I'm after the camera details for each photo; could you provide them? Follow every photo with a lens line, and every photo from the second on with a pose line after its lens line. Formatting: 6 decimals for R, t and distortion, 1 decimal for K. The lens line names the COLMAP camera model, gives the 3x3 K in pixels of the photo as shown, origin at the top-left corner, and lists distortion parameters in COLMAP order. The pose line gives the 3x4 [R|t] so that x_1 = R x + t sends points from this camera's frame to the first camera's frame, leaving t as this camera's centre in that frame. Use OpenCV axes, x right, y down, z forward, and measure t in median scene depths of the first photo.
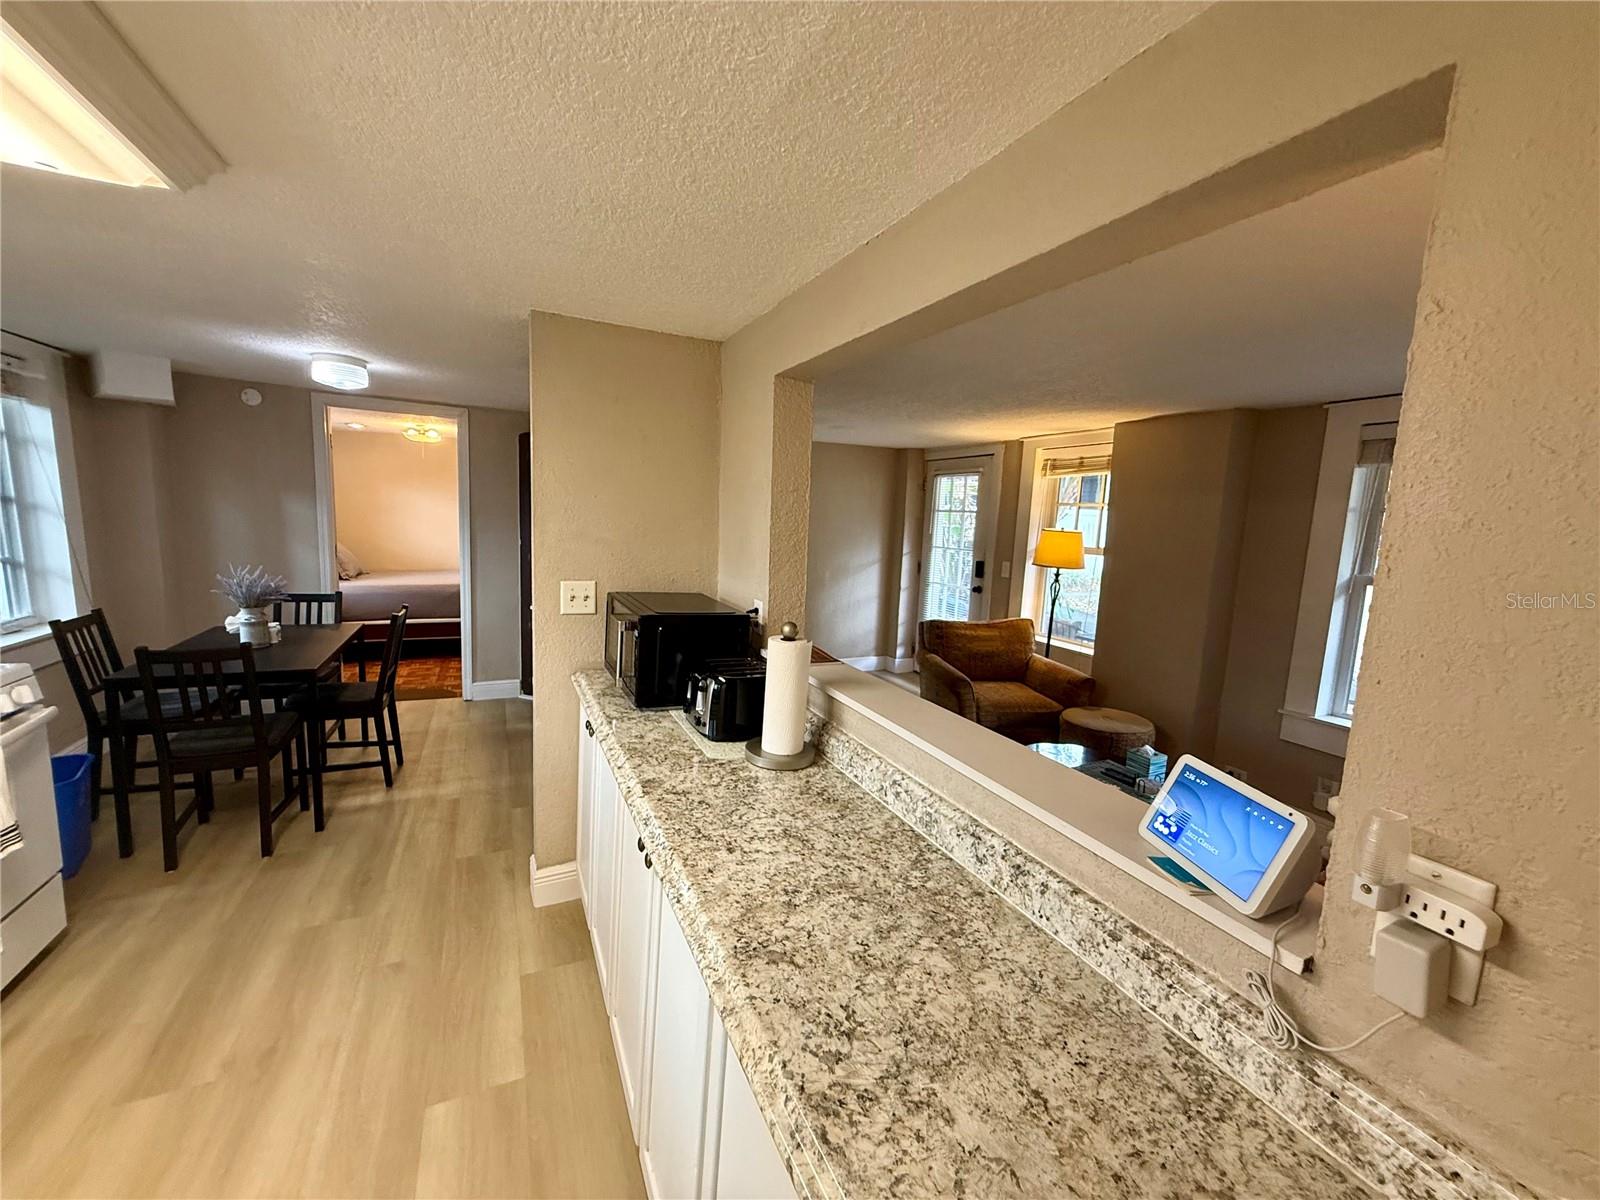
lens RADIAL K [[639.0, 0, 796.6], [0, 639.0, 601.9], [0, 0, 1]] dist [0.001756, -0.000389]
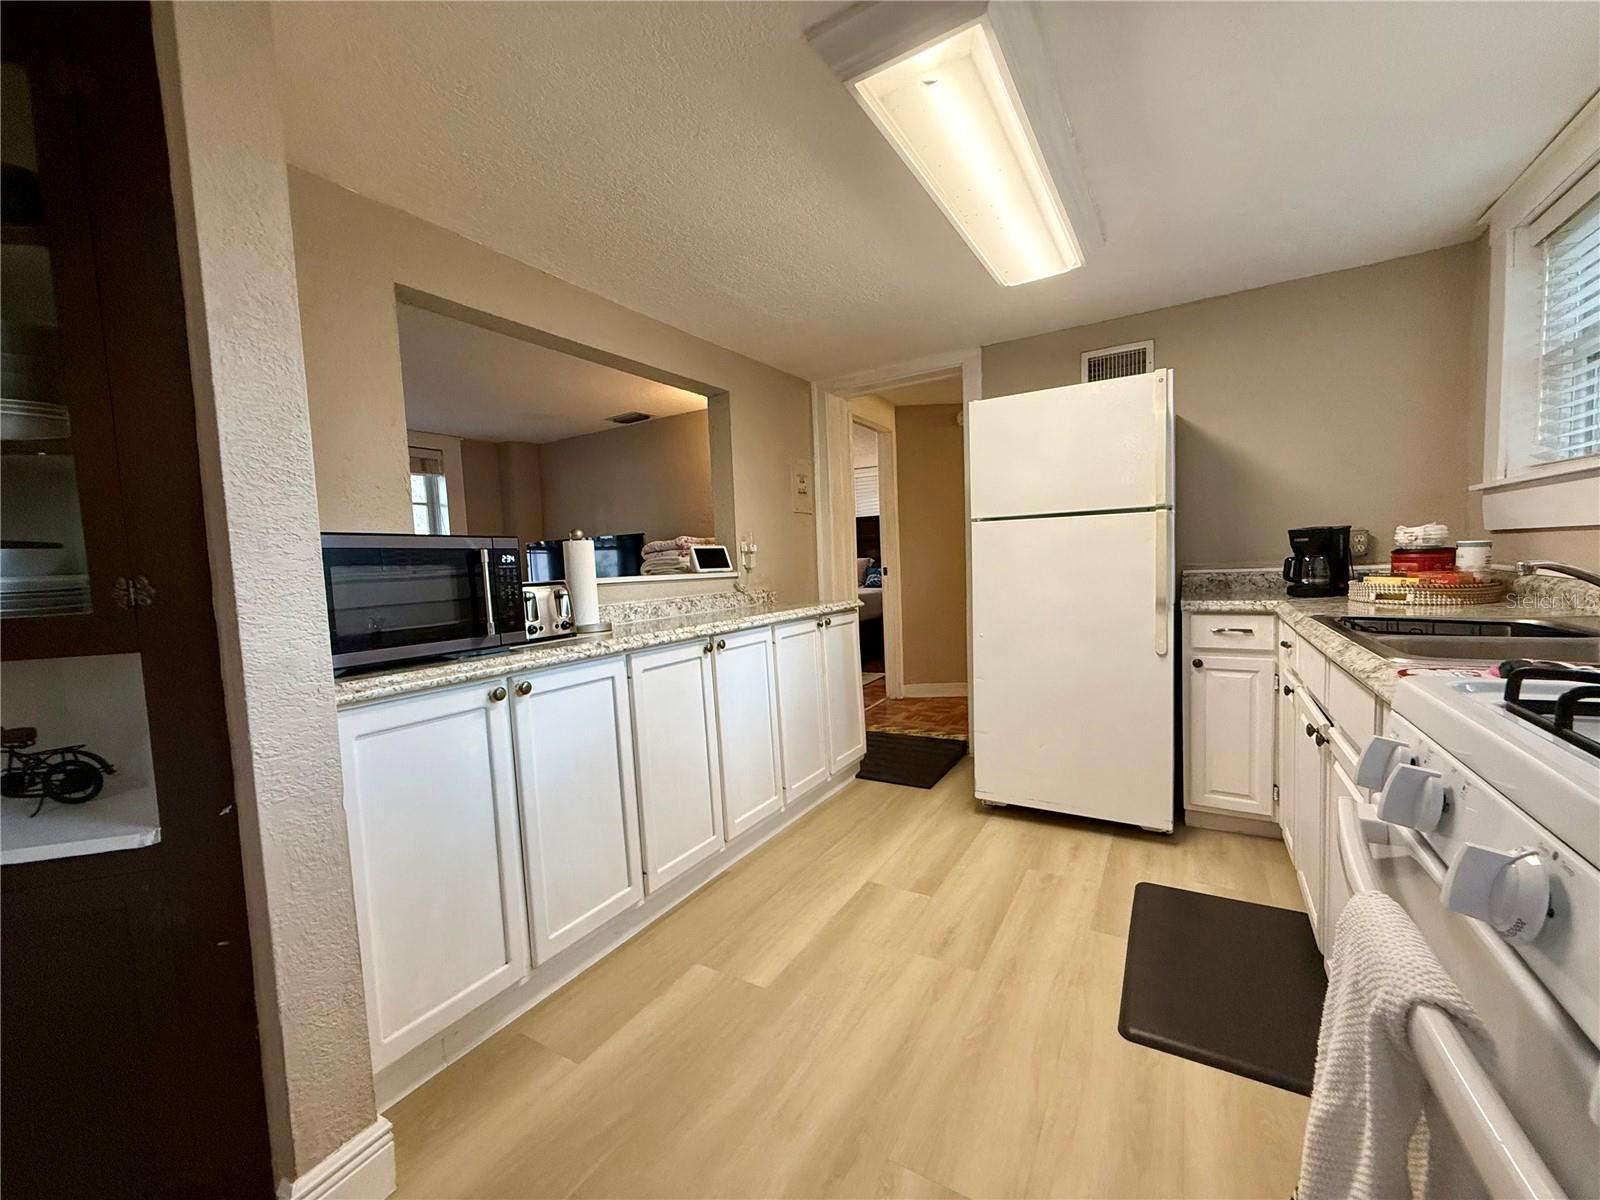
lens RADIAL K [[639.0, 0, 796.6], [0, 639.0, 601.9], [0, 0, 1]] dist [0.001756, -0.000389]
pose [[-0.553489, -0.073121, 0.829641, -0.492166], [0.133948, 0.975356, 0.175326, 0.002974], [-0.822015, 0.208170, -0.530054, 0.477957]]
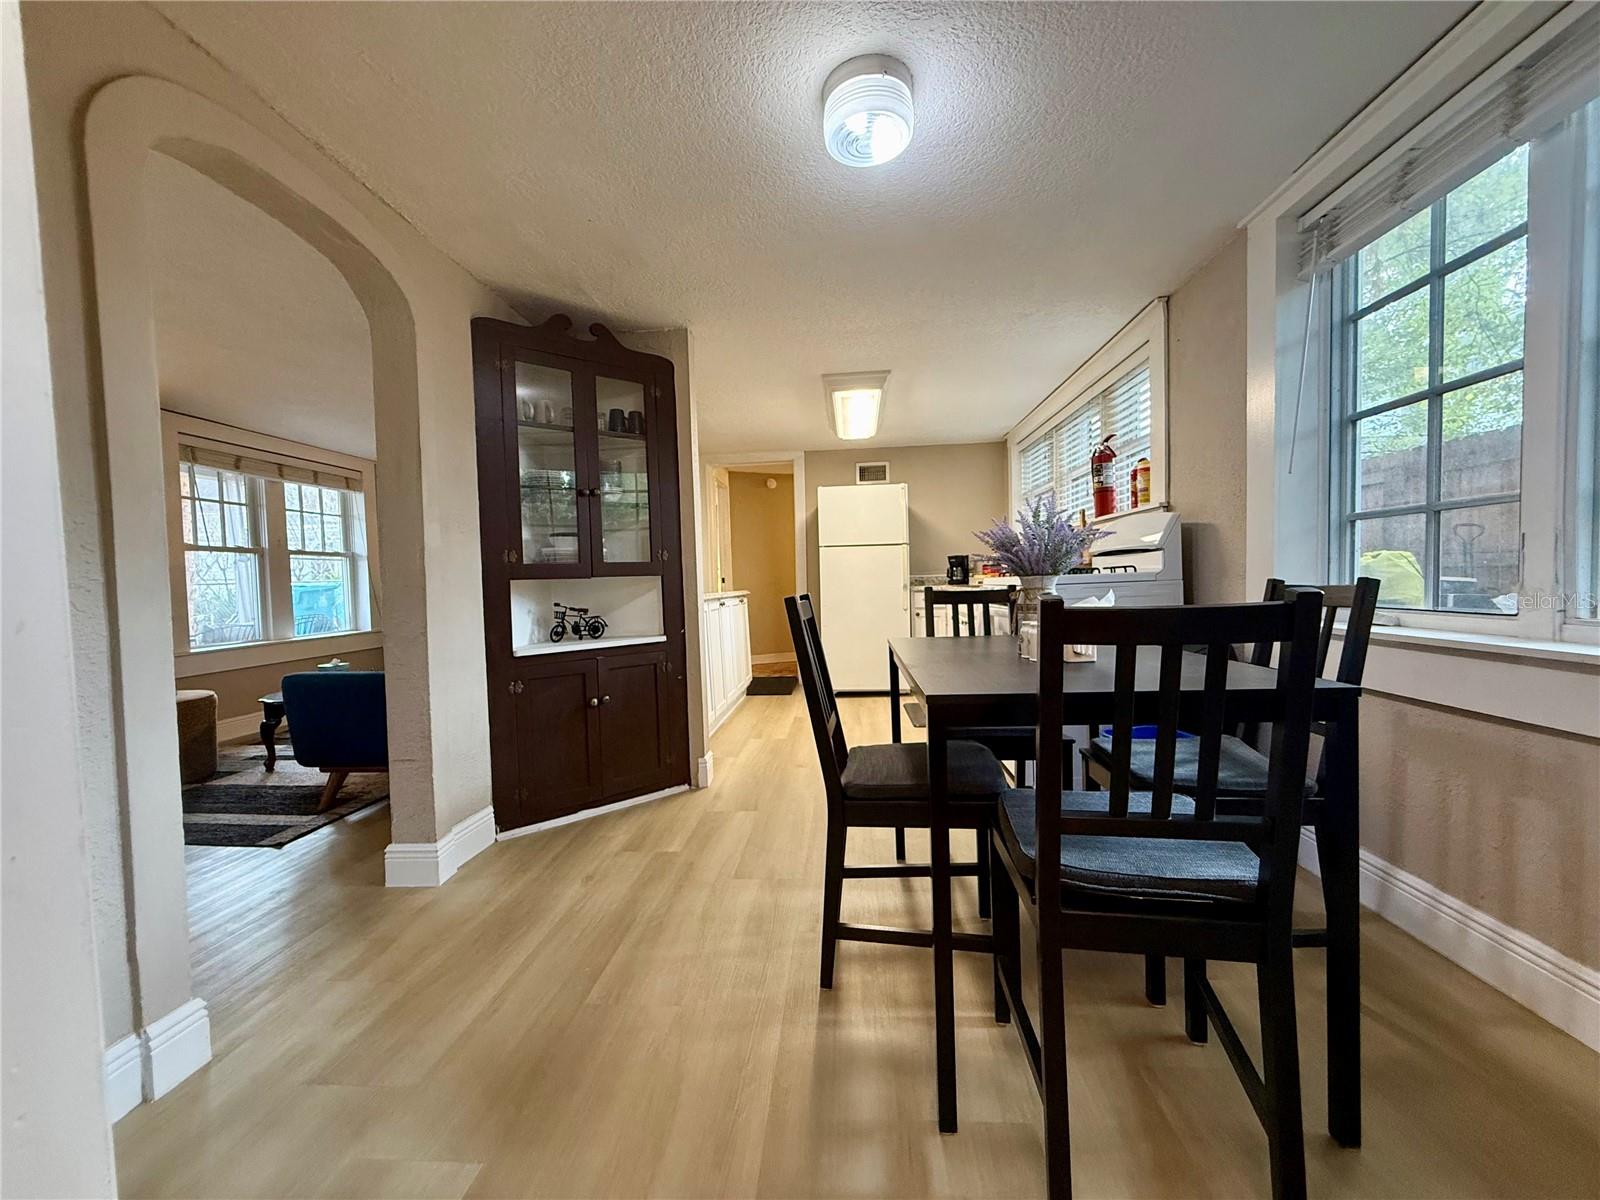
lens RADIAL K [[639.0, 0, 796.6], [0, 639.0, 601.9], [0, 0, 1]] dist [0.001756, -0.000389]
pose [[-0.865816, -0.034273, 0.499188, -0.630851], [0.061604, 0.982760, 0.174323, -0.050216], [-0.496556, 0.181683, -0.848777, 1.025289]]
